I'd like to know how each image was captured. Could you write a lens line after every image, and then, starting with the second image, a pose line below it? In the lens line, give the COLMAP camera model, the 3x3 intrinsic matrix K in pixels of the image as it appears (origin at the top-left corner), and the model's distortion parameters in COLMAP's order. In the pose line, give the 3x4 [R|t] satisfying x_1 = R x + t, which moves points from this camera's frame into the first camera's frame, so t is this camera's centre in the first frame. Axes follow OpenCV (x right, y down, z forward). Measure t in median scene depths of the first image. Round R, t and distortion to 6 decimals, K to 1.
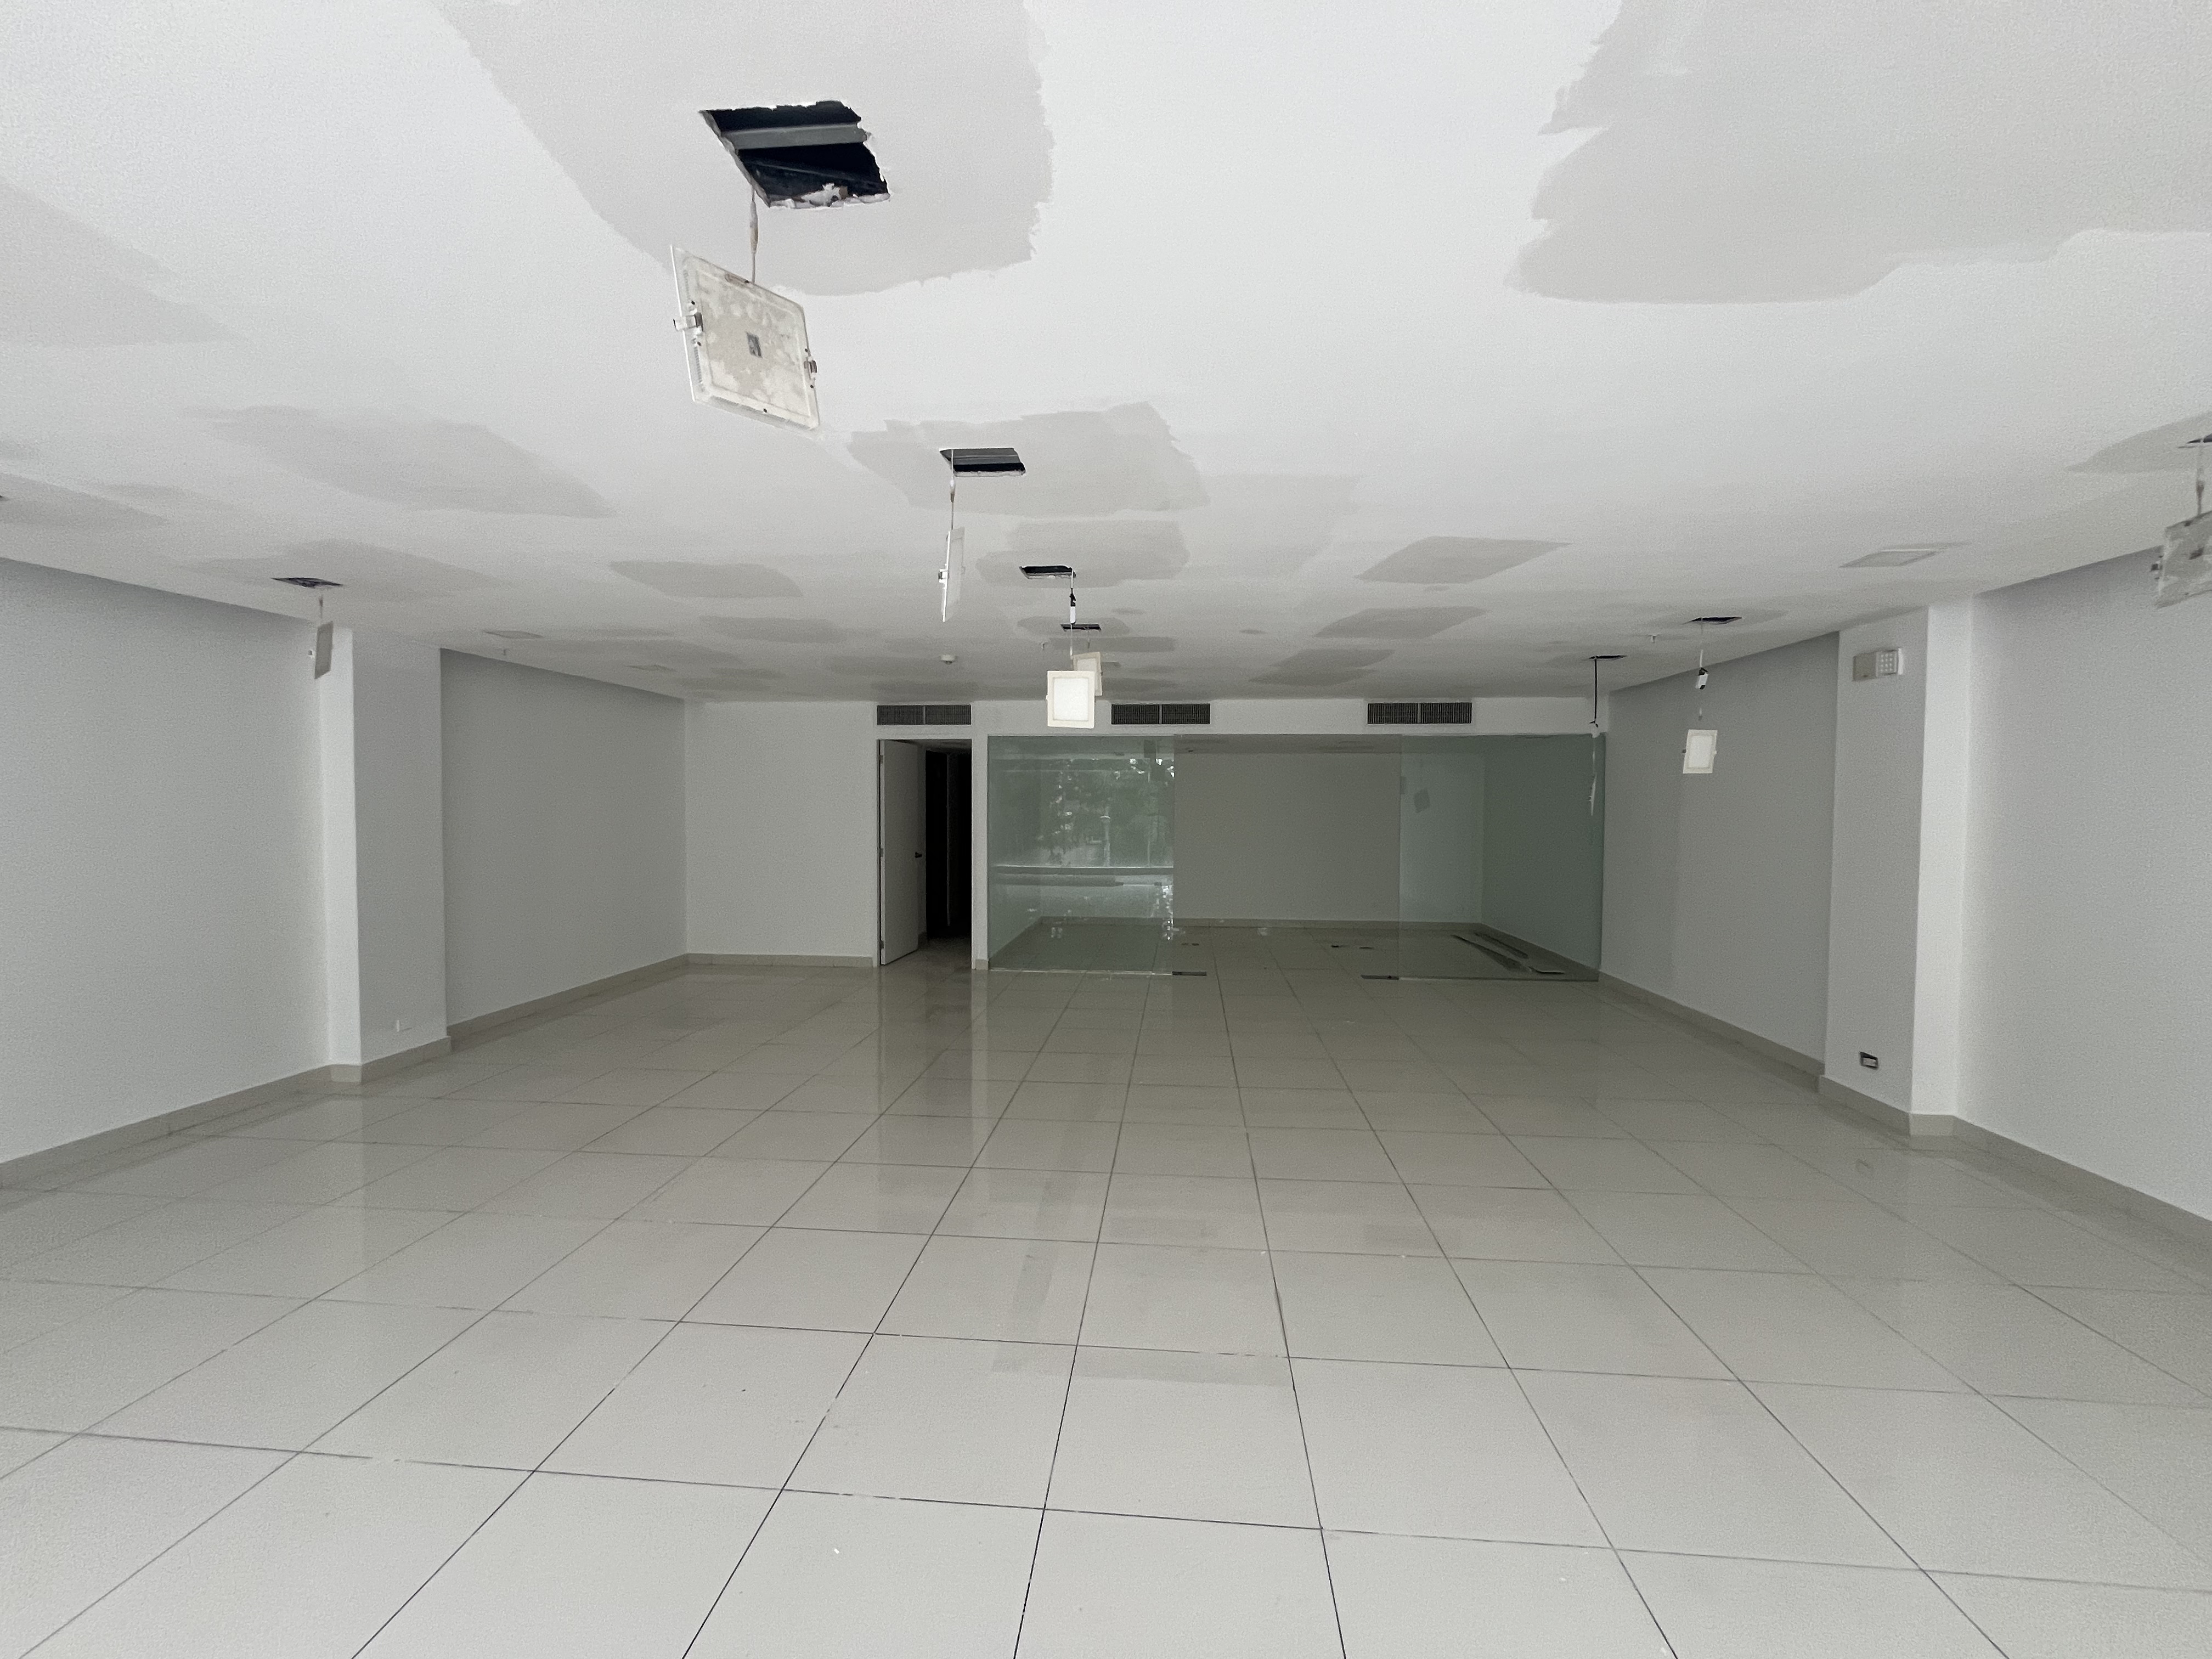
lens RADIAL K [[896.2, 0, 1100.1], [0, 896.2, 836.9], [0, 0, 1]] dist [0.000943, -0.000983]
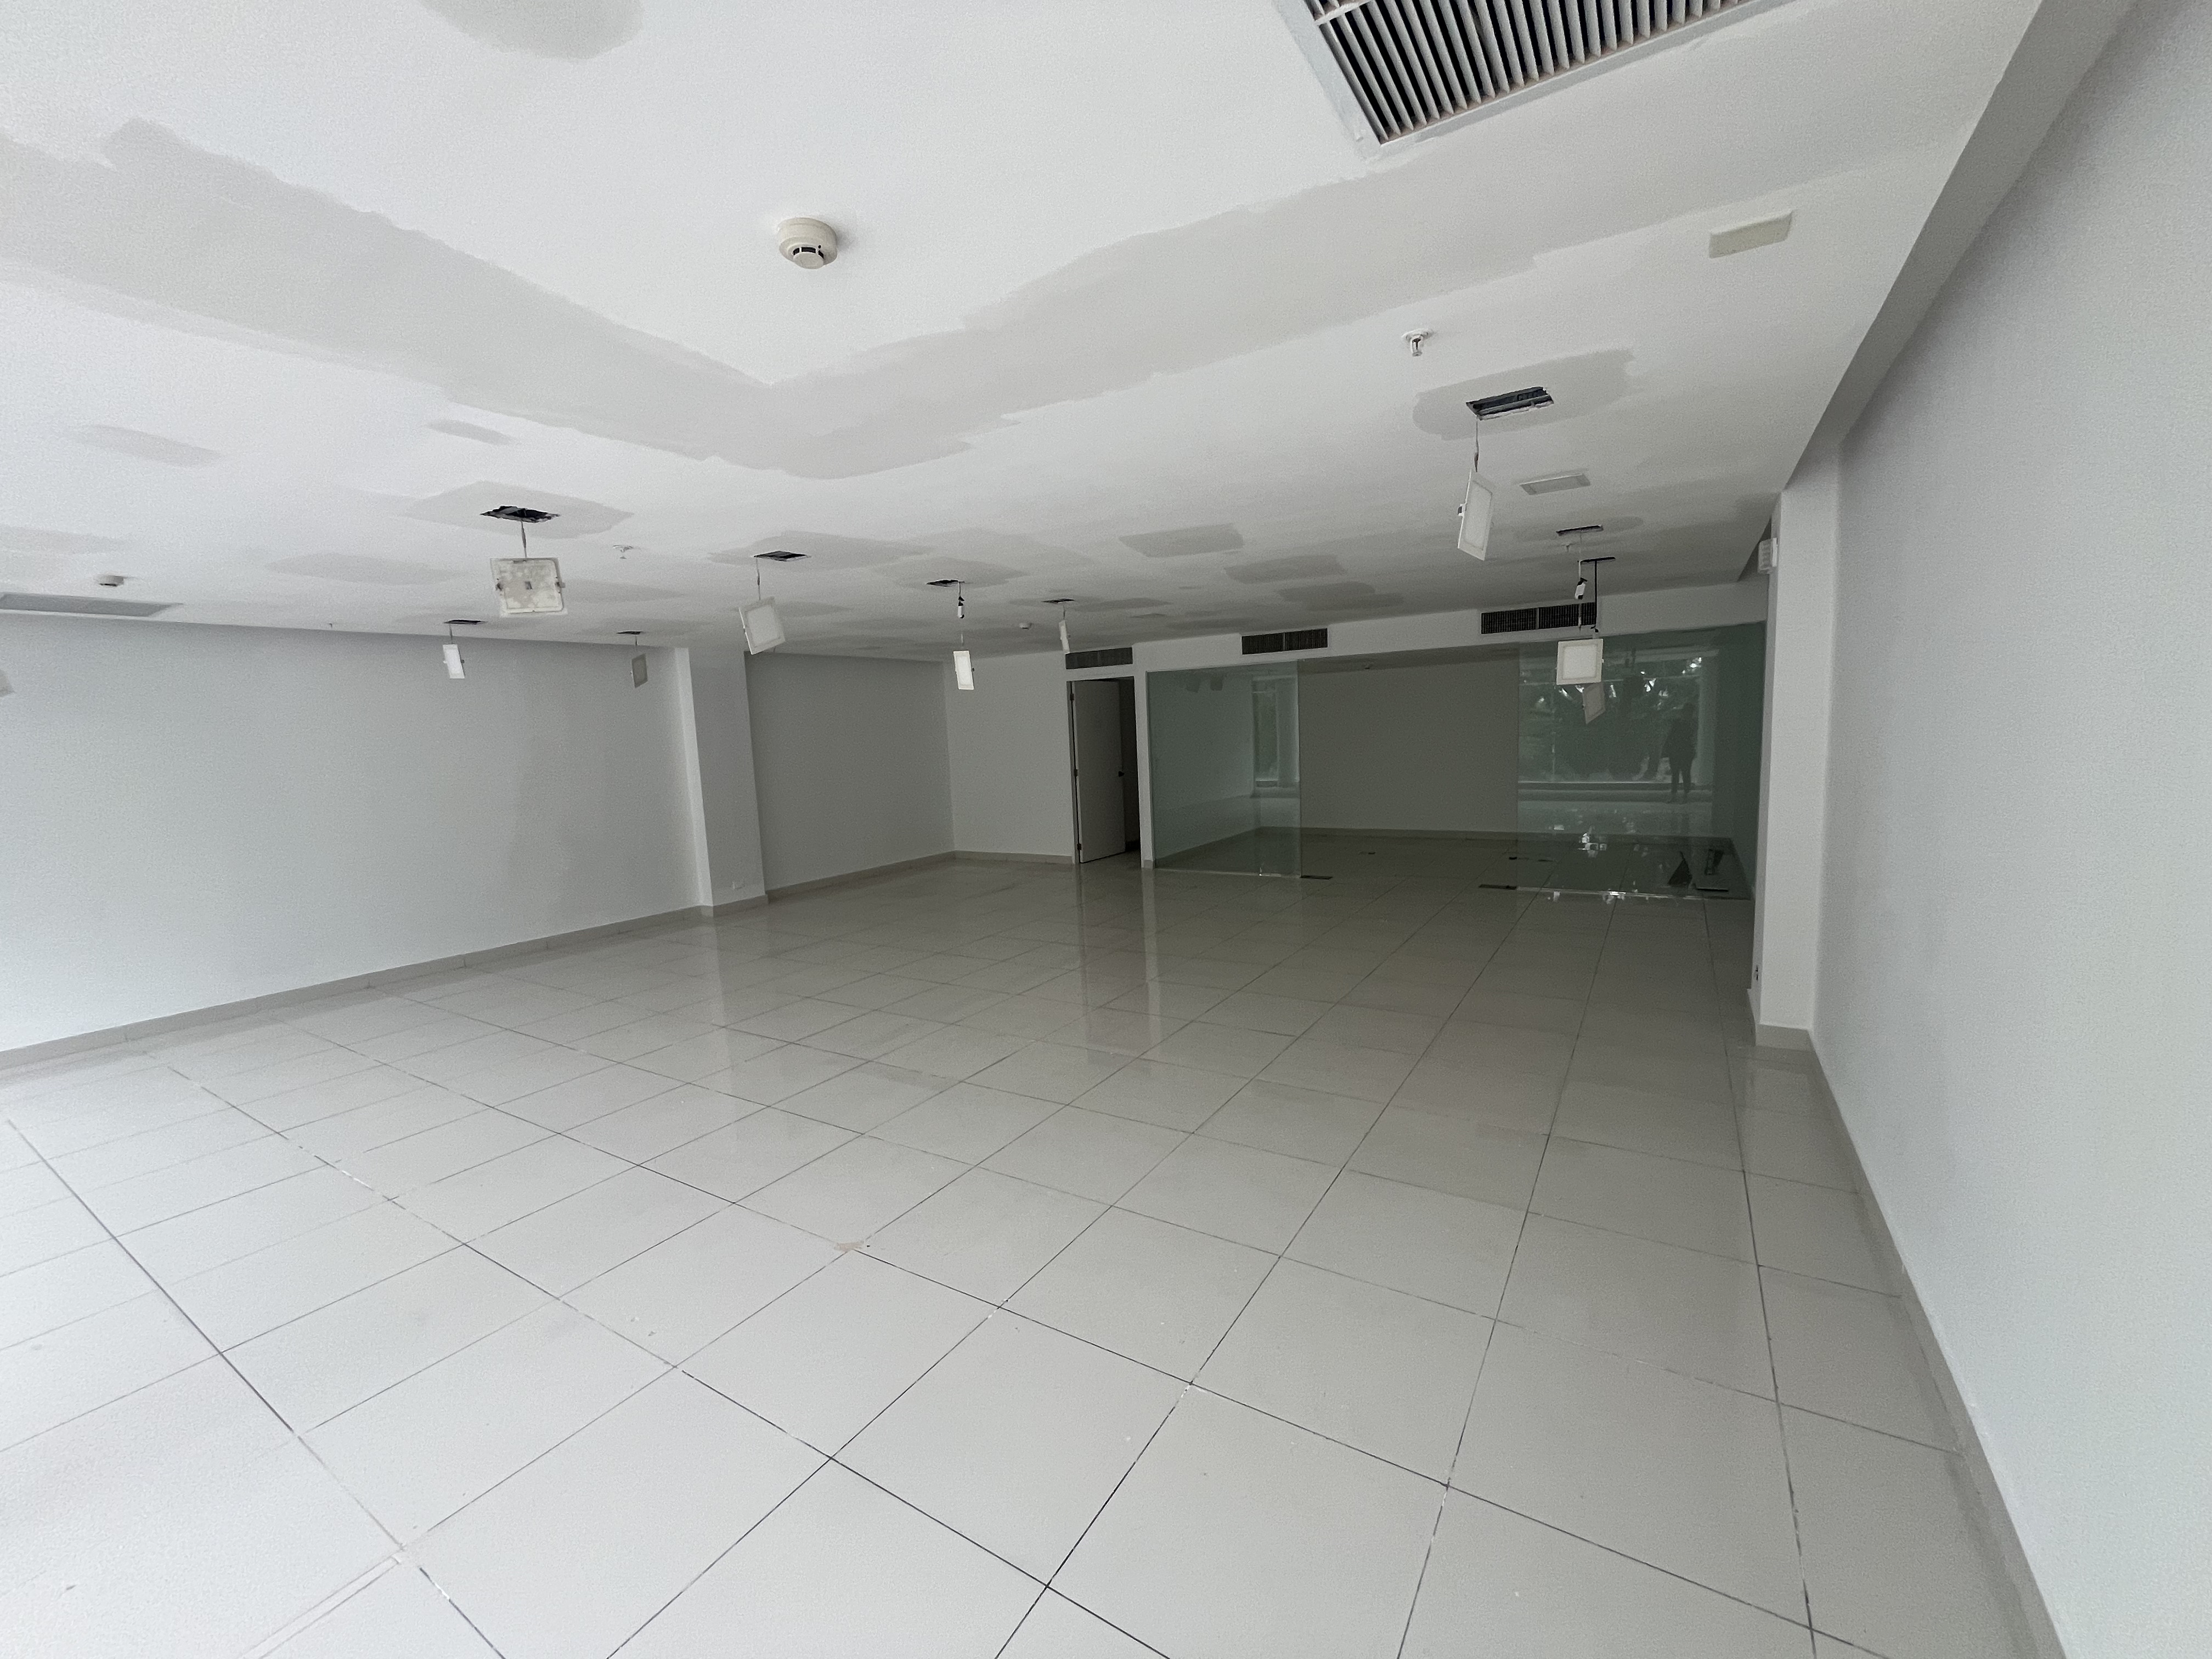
lens RADIAL K [[896.2, 0, 1101.7], [0, 896.2, 842.2], [0, 0, 1]] dist [0.000943, -0.000983]
pose [[0.887861, 0.015334, -0.459856, 0.382683], [0.031292, 0.995118, 0.093601, -0.002277], [0.459047, -0.097495, 0.883046, -0.096572]]
